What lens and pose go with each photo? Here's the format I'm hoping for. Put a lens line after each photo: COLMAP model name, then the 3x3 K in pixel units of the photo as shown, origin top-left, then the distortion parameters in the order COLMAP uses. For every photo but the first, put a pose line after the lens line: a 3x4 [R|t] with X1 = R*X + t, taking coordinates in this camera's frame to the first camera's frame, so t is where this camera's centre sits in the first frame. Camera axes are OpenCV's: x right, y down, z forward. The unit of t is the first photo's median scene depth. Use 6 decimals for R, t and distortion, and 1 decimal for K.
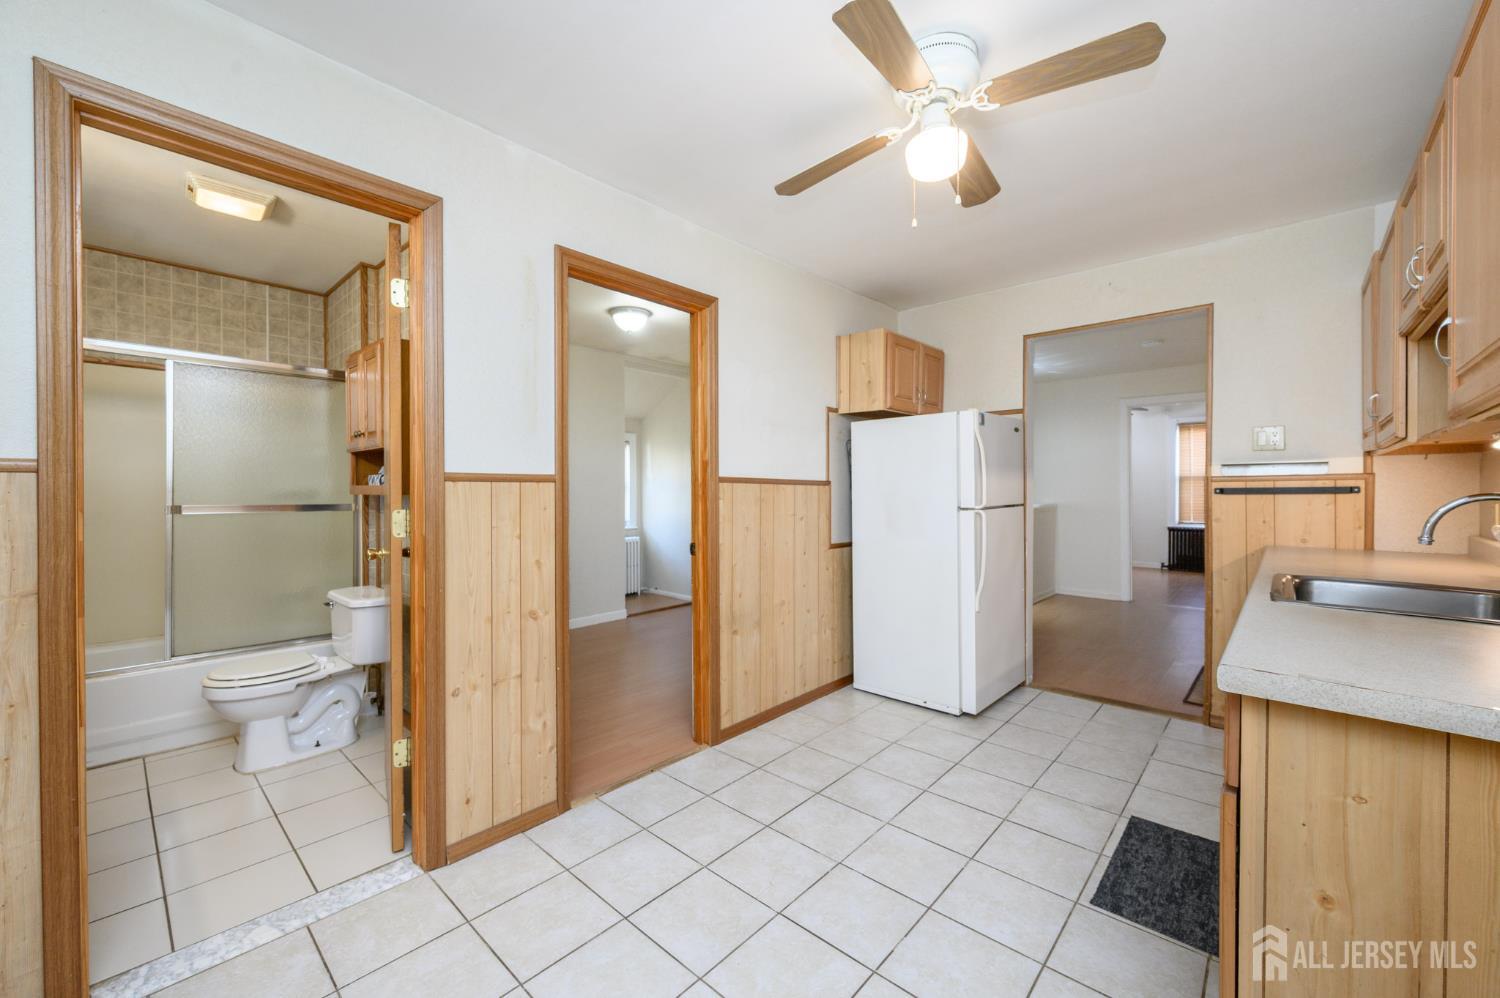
lens RADIAL K [[591.1, 0, 745.3], [0, 591.1, 490.9], [0, 0, 1]] dist [-0.000651, -0.000119]
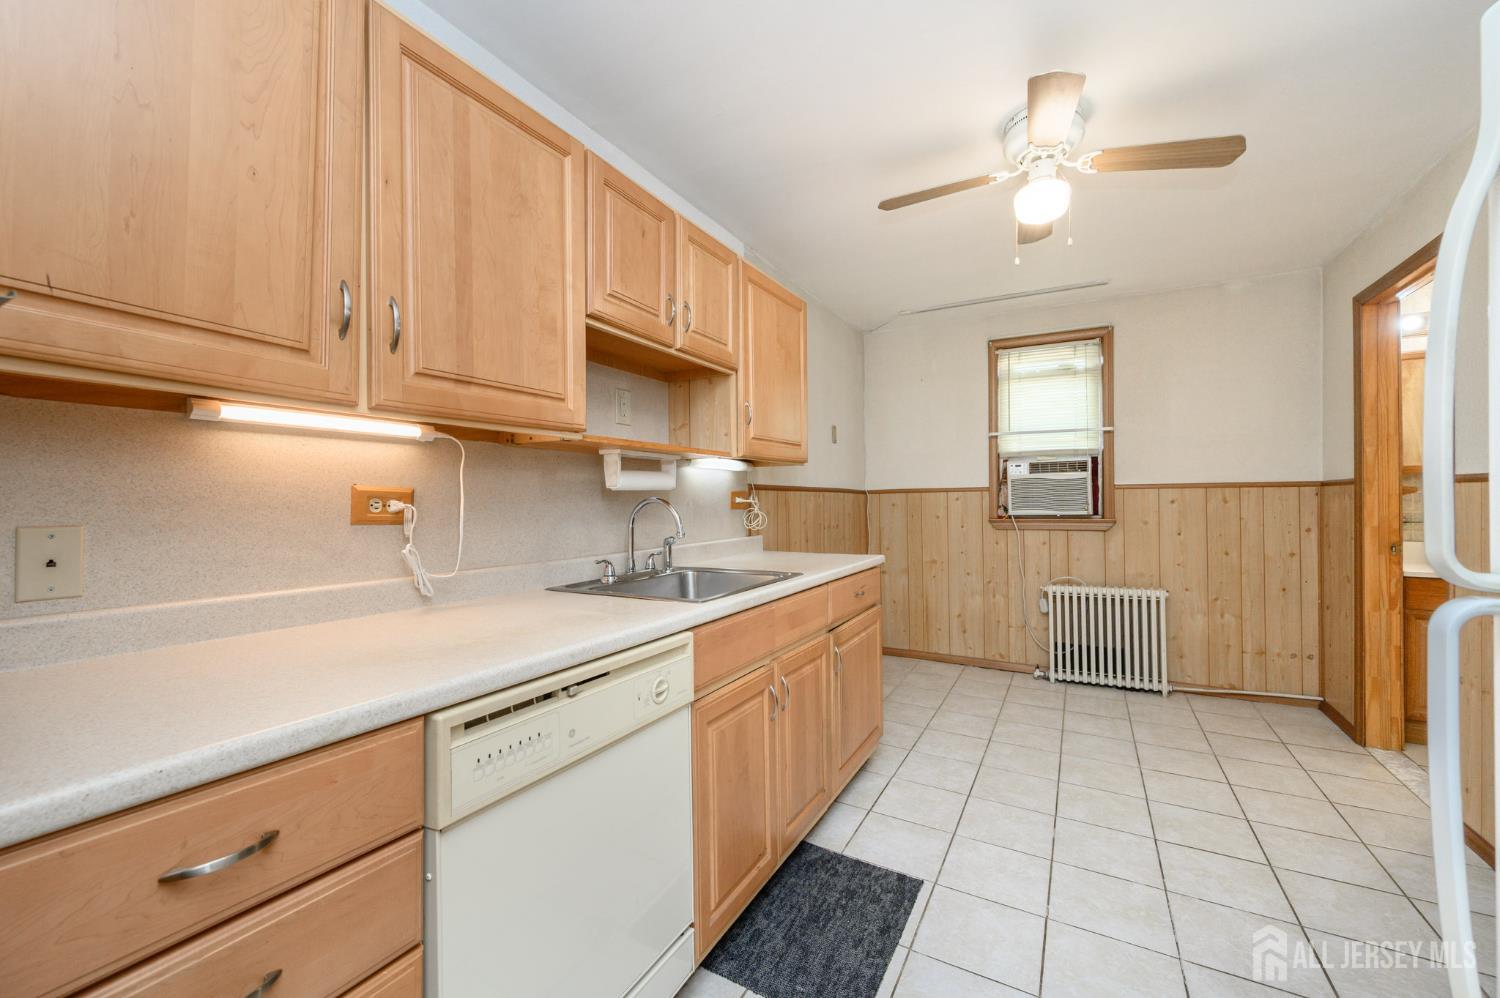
lens RADIAL K [[587.0, 0, 744.3], [0, 587.0, 498.5], [0, 0, 1]] dist [0.000552, -0.000016]
pose [[-0.976246, 0.006237, -0.216574, 0.902476], [0.006045, 0.999981, 0.001546, 0.002996], [0.216580, 0.000200, -0.976265, 1.575882]]
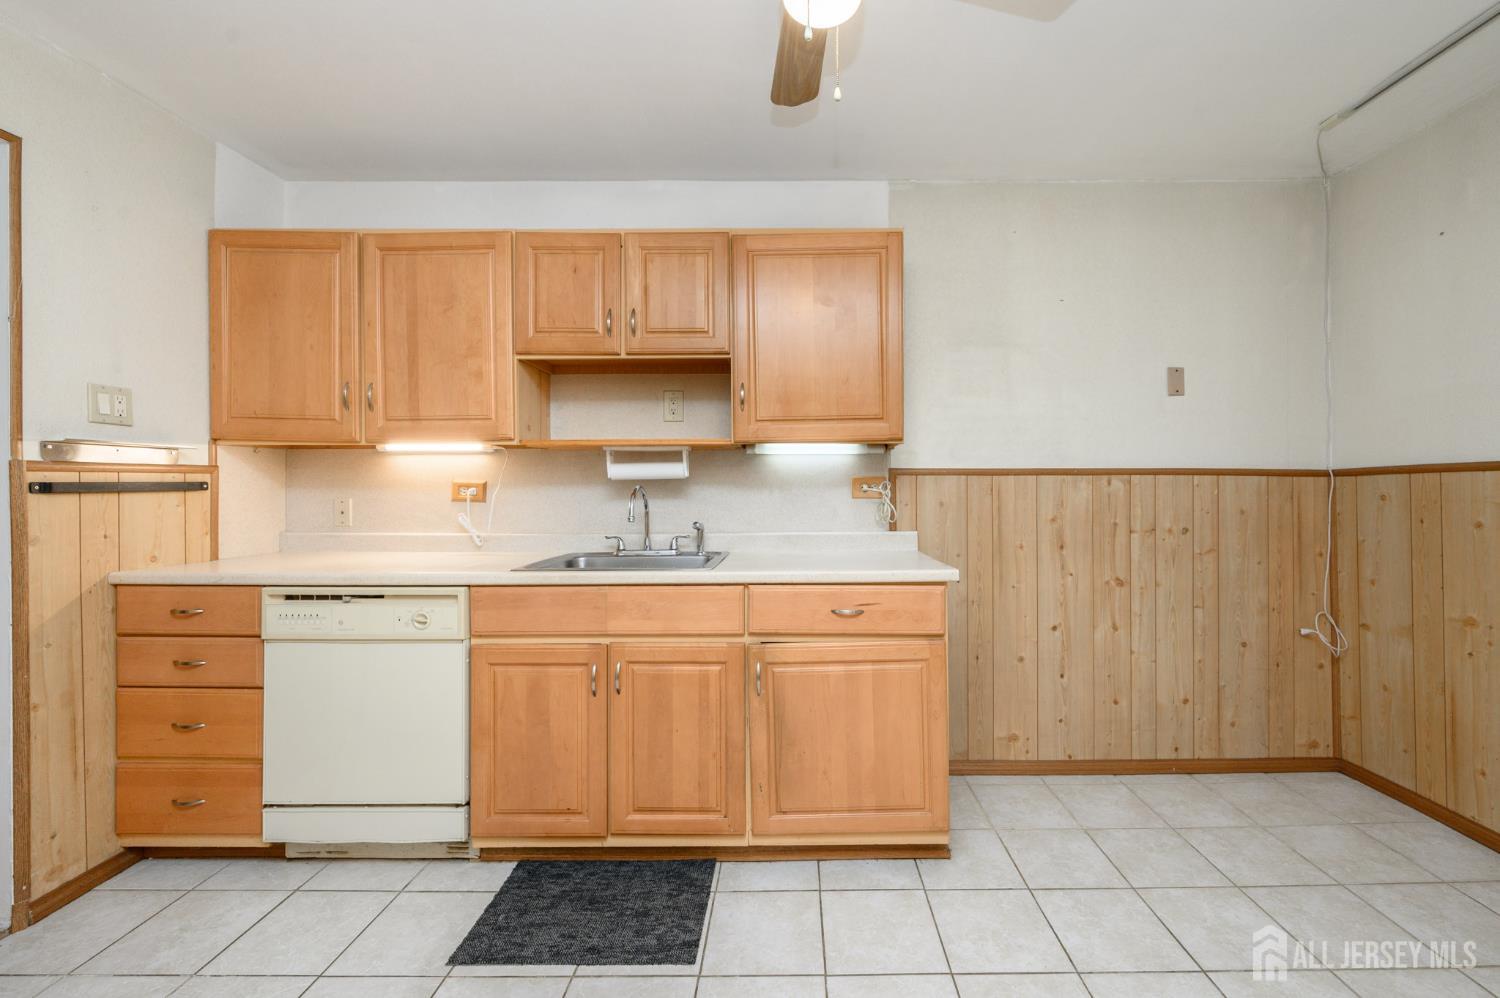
lens RADIAL K [[609.3, 0, 795.7], [0, 609.3, 494.3], [0, 0, 1]] dist [-0.000659, 0.000098]
pose [[-0.677788, -0.003610, 0.735249, -0.130071], [0.006925, 0.999912, 0.011294, 0.006635], [-0.735225, 0.012746, -0.677703, 1.189247]]
